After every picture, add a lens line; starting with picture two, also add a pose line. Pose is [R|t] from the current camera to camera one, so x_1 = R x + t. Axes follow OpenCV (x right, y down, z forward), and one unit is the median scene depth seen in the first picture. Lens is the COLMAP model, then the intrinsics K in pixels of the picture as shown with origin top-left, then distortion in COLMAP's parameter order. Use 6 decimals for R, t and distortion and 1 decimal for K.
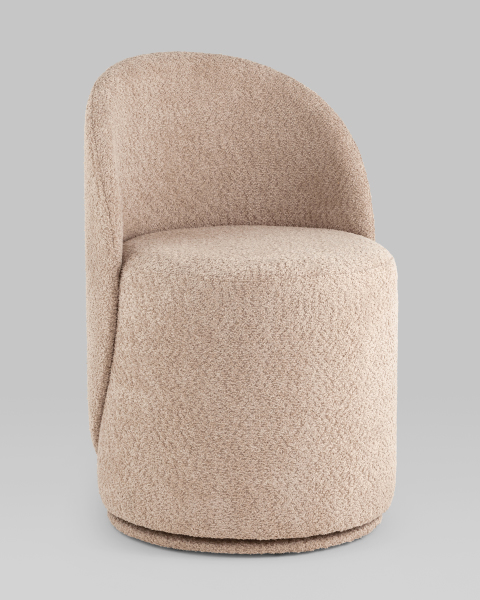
lens RADIAL K [[2205.3, 0, 240.0], [0, 2205.3, 300.0], [0, 0, 1]] dist [0.522374, -0.573617]
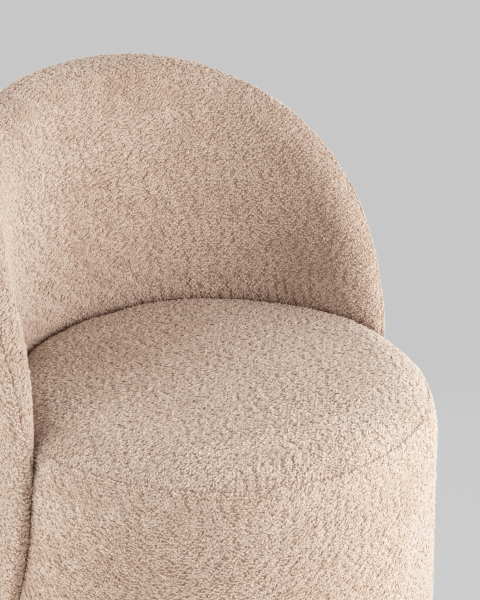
lens RADIAL K [[2263.8, 0, 240.0], [0, 2263.8, 300.0], [0, 0, 1]] dist [0.014395, 0.233334]
pose [[0.991249, -0.058817, 0.118174, -0.069097], [0.029409, 0.971144, 0.236676, -0.213820], [-0.128684, -0.231129, 0.964375, 0.352549]]
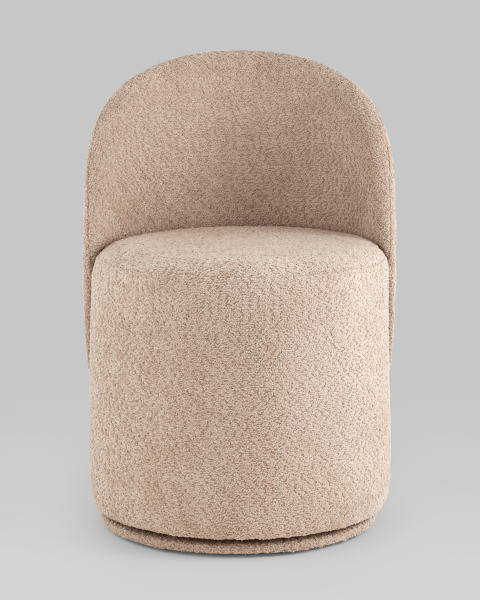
lens RADIAL K [[2205.3, 0, 240.0], [0, 2205.3, 300.0], [0, 0, 1]] dist [0.522374, -0.573617]
pose [[0.856241, 0.081746, -0.510067, 0.526779], [-0.082508, 0.996365, 0.021178, -0.021699], [0.509944, 0.023951, 0.859874, 0.144684]]
